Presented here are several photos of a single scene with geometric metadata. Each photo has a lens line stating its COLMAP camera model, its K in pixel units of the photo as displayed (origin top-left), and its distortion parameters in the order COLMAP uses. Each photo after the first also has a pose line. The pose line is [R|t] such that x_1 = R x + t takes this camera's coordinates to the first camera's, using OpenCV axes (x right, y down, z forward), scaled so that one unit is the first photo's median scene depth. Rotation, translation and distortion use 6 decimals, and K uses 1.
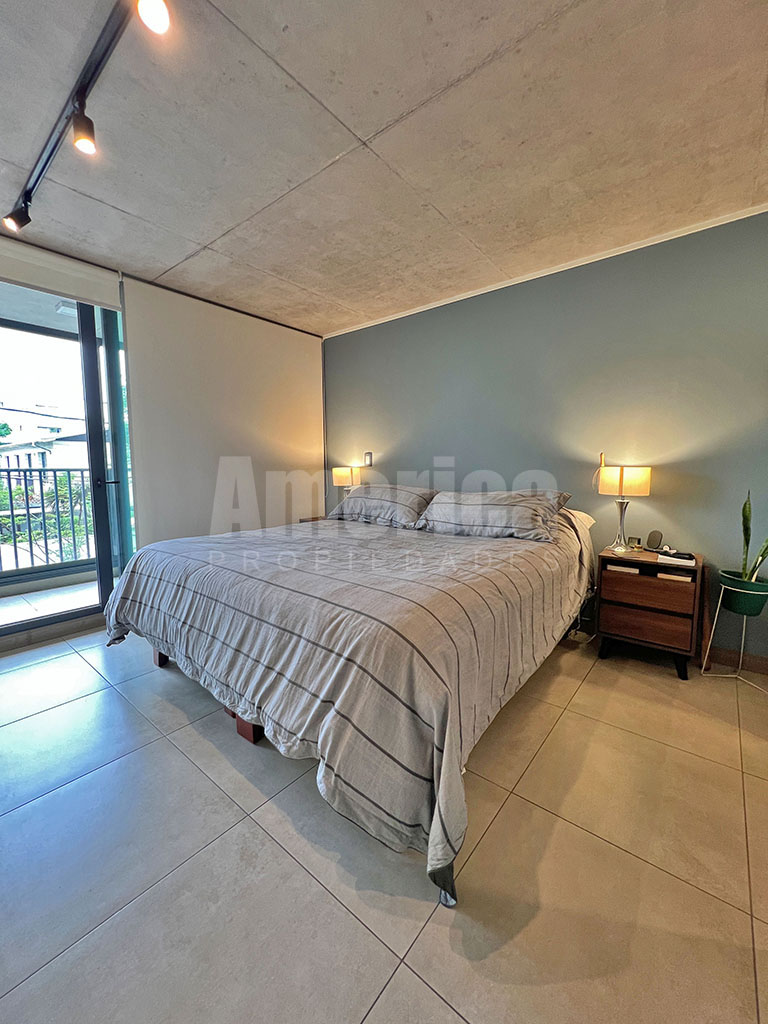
lens RADIAL K [[411.3, 0, 384.1], [0, 411.3, 507.2], [0, 0, 1]] dist [-0.003008, 0.001182]
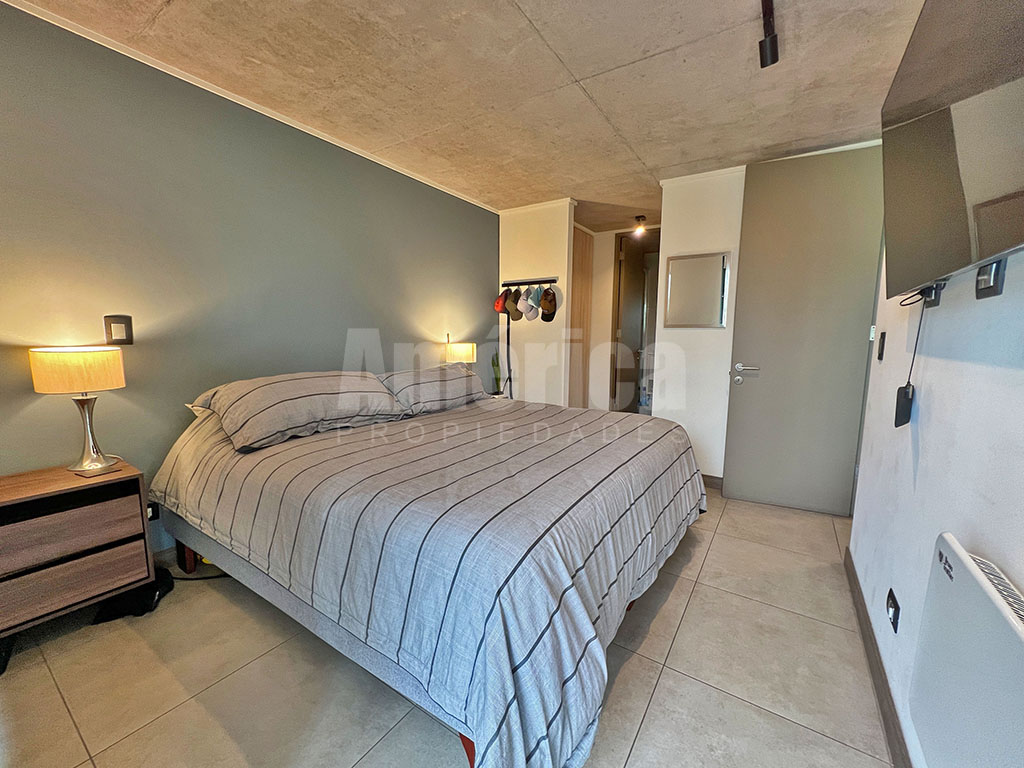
lens RADIAL K [[411.3, 0, 517.5], [0, 411.3, 386.9], [0, 0, 1]] dist [-0.003008, 0.001182]
pose [[-0.106096, -0.121080, 0.986957, -1.874031], [0.084756, 0.987845, 0.130300, -0.240091], [-0.990737, 0.097474, -0.094544, 1.936690]]
